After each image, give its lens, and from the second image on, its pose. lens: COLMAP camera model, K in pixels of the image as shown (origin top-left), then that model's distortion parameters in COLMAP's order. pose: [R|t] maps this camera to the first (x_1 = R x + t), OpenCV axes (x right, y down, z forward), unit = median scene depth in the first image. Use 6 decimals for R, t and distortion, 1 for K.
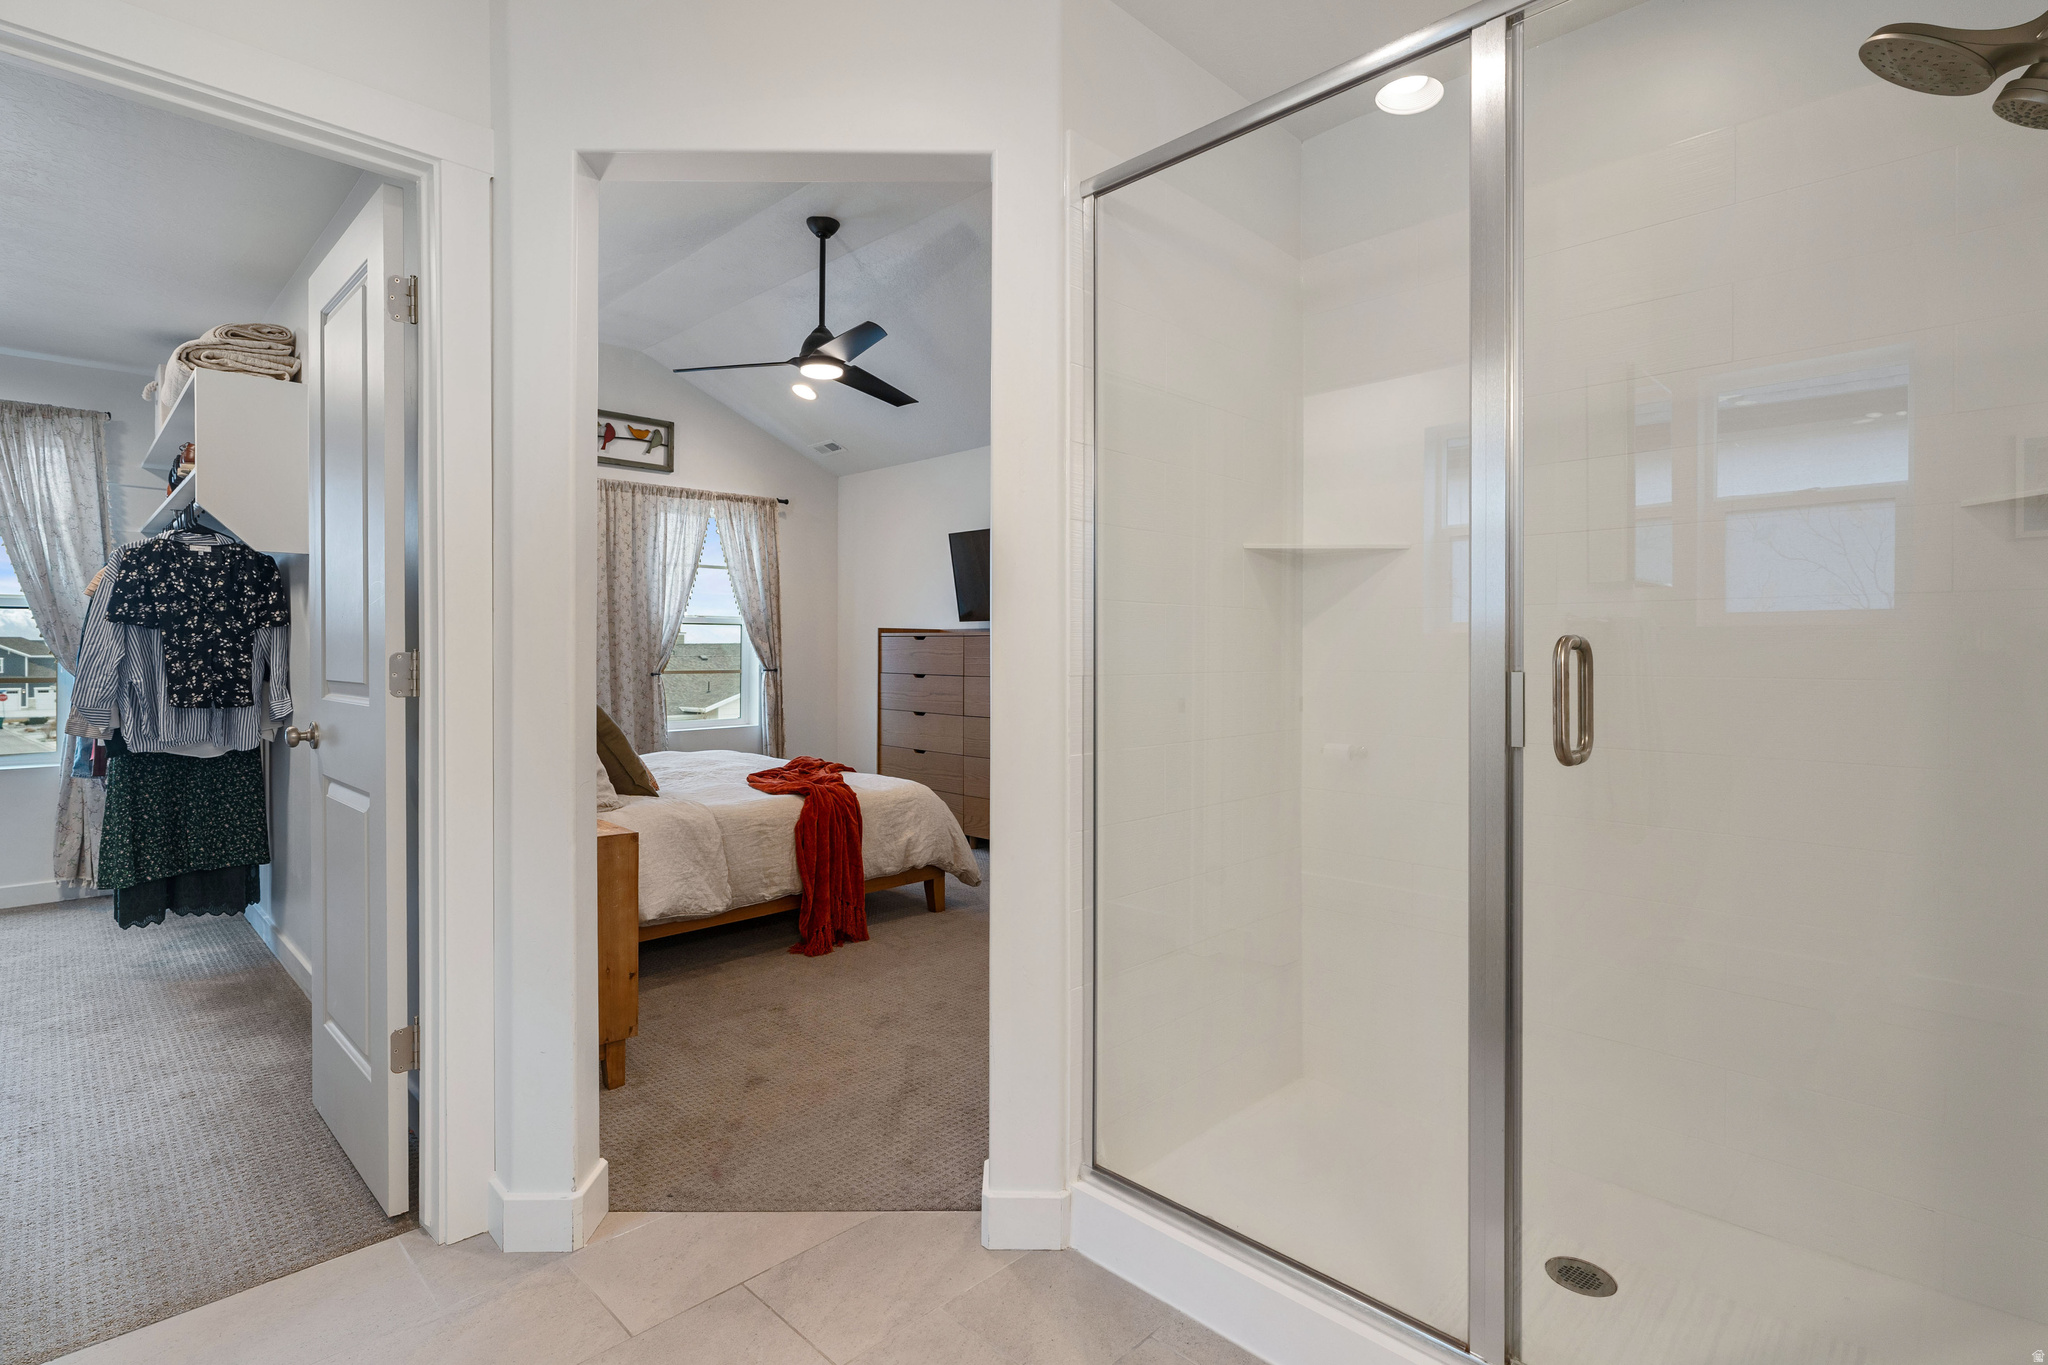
lens RADIAL K [[988.4, 0, 1017.5], [0, 988.4, 655.2], [0, 0, 1]] dist [-0.003075, 0.000065]
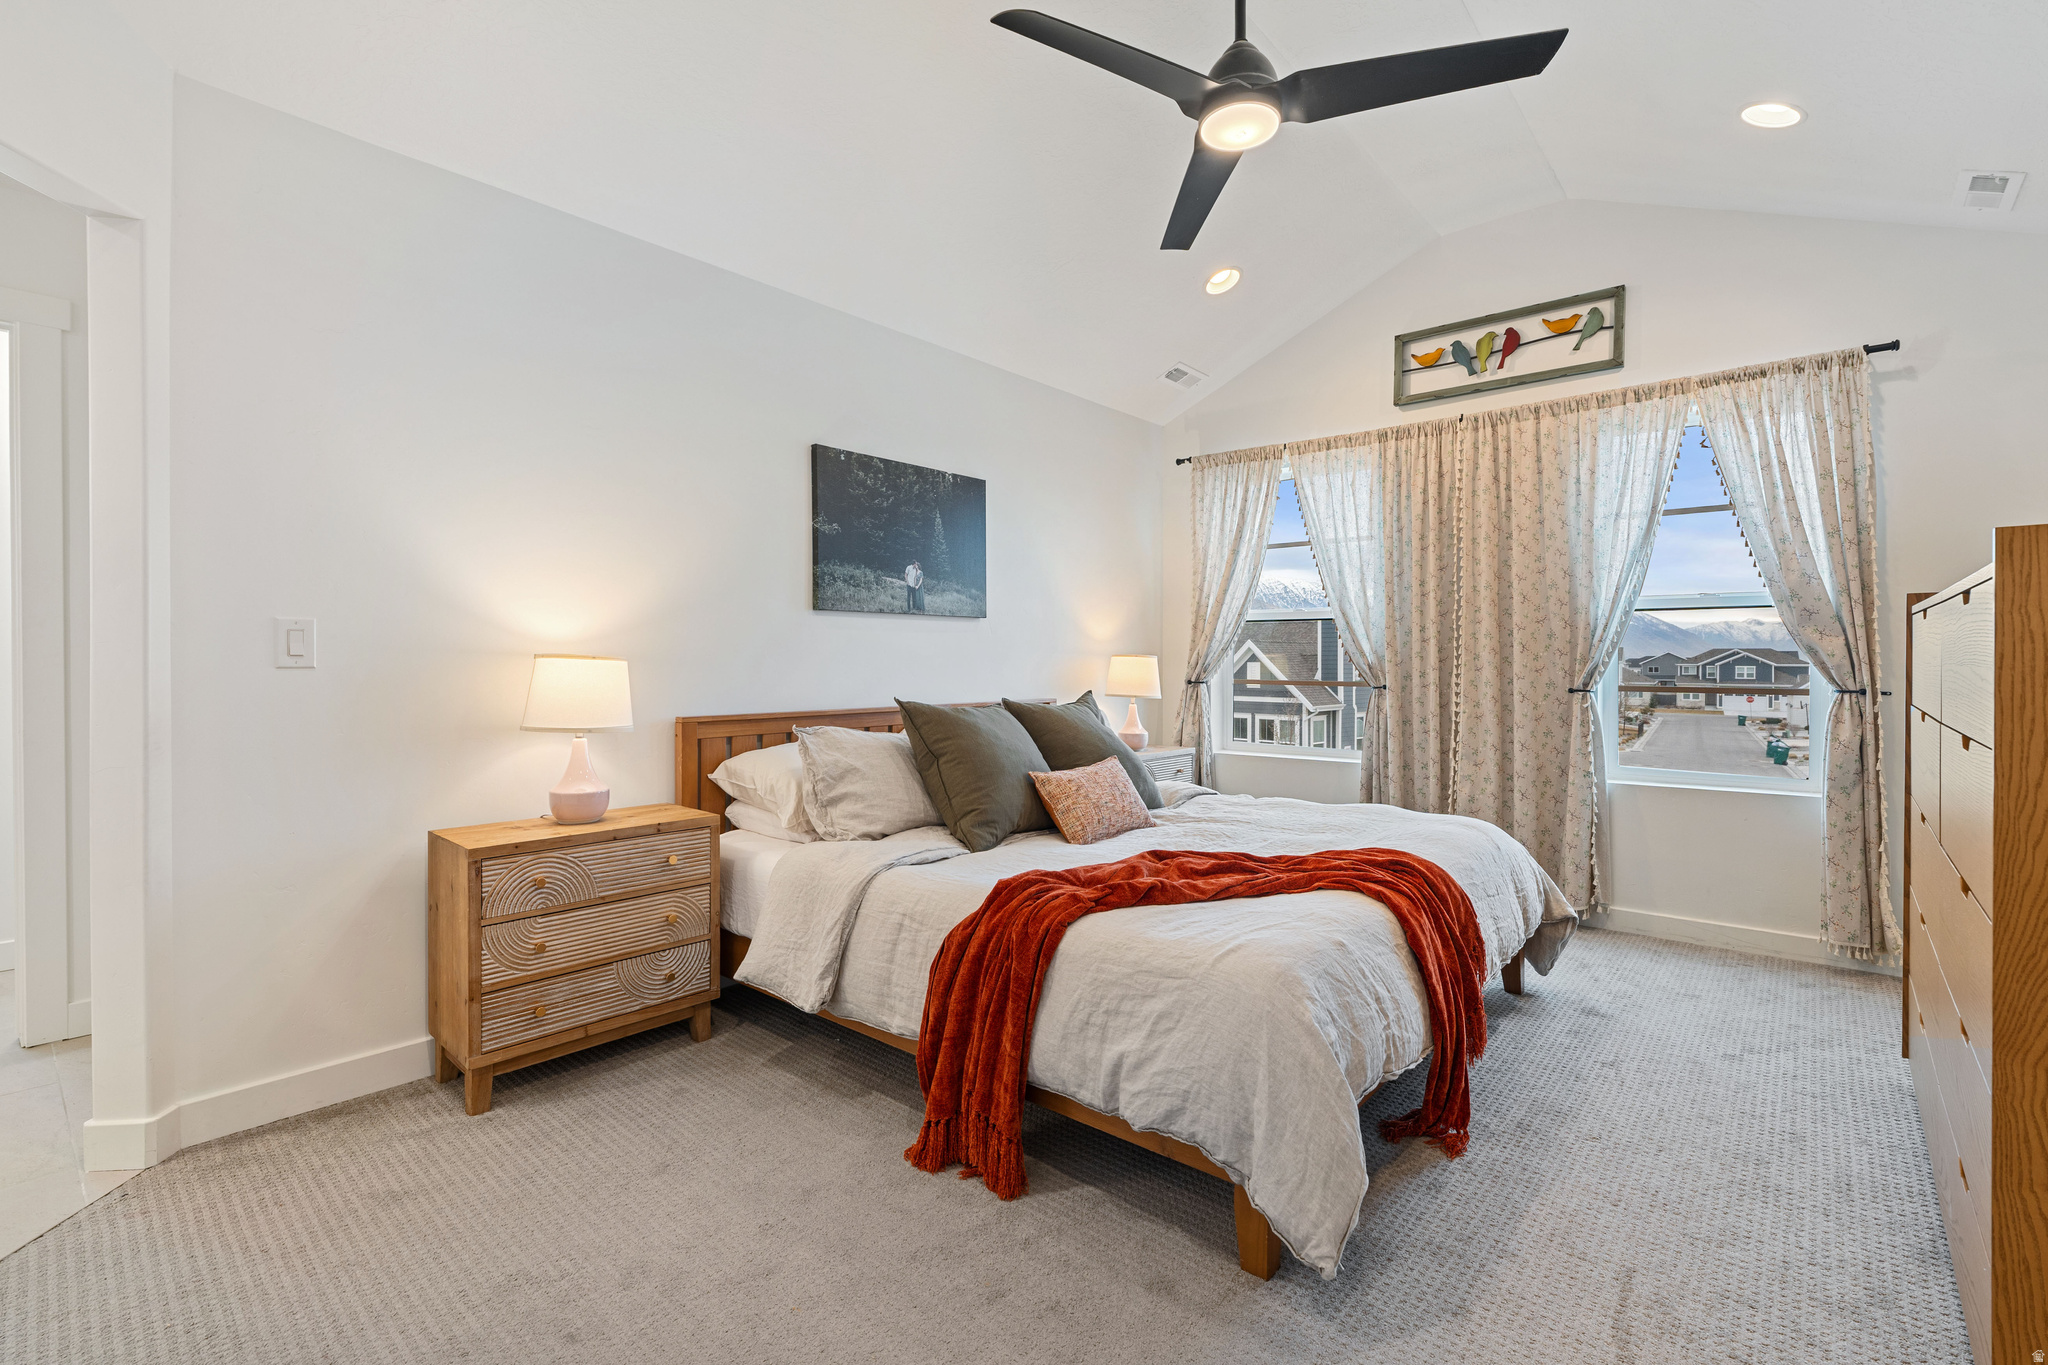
lens RADIAL K [[916.2, 0, 1017.8], [0, 916.2, 669.3], [0, 0, 1]] dist [-0.008251, 0.003338]
pose [[0.070902, 0.009065, -0.997442, 0.207892], [-0.003839, 0.999954, 0.008815, 0.001541], [0.997476, 0.003204, 0.070933, 0.611938]]
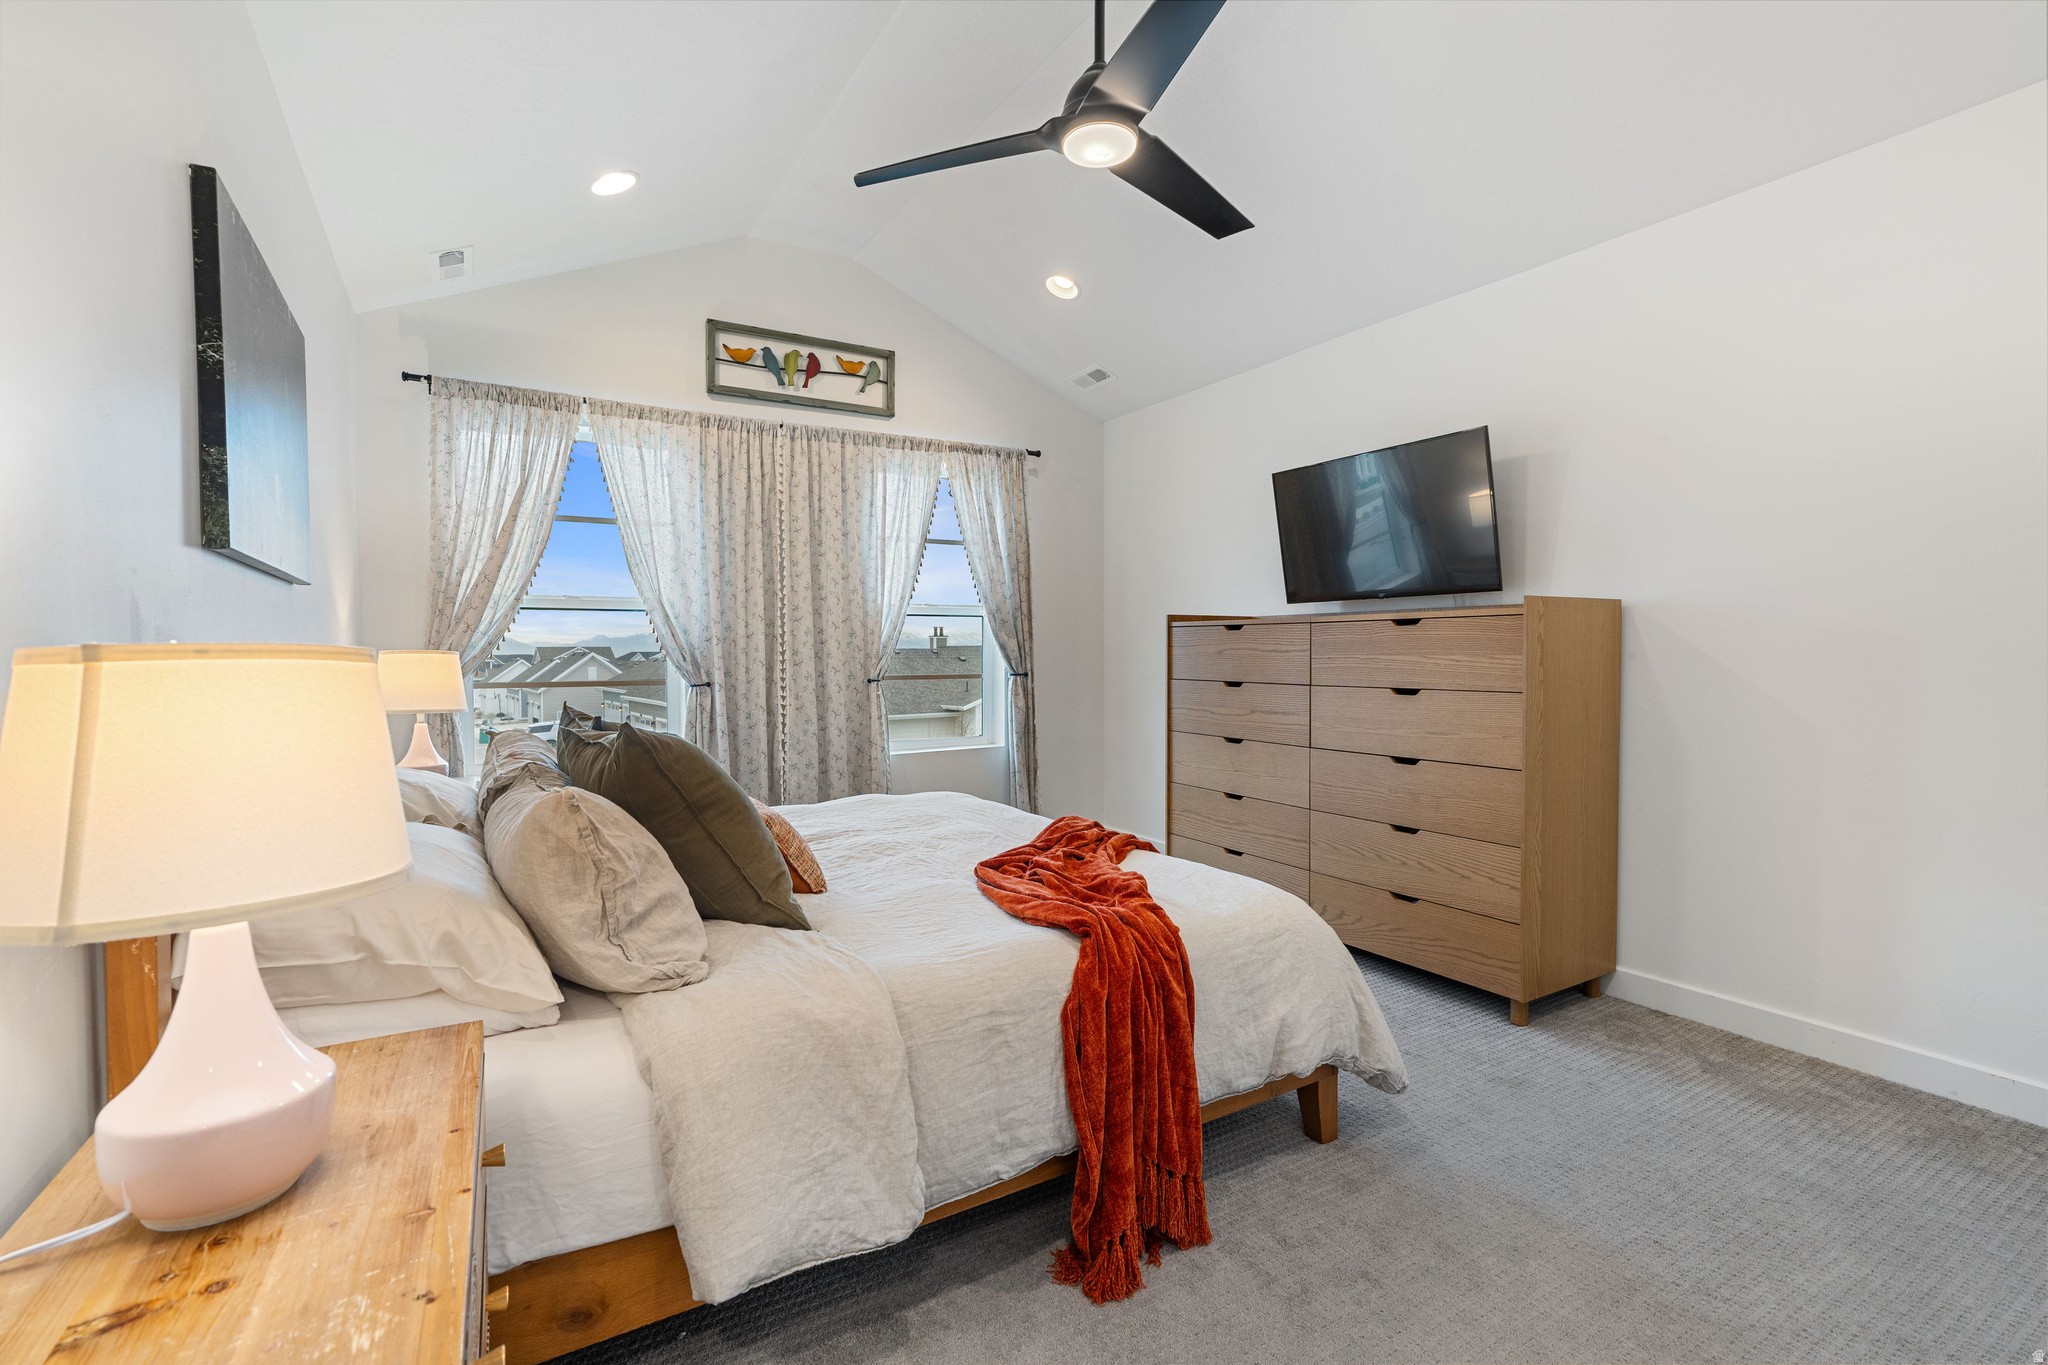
lens RADIAL K [[916.2, 0, 1017.3], [0, 916.2, 681.6], [0, 0, 1]] dist [-0.008251, 0.003338]
pose [[0.968423, 0.001614, -0.249308, -0.082808], [0.005392, 0.999610, 0.027417, 0.001043], [0.249255, -0.027896, 0.968036, 0.347746]]
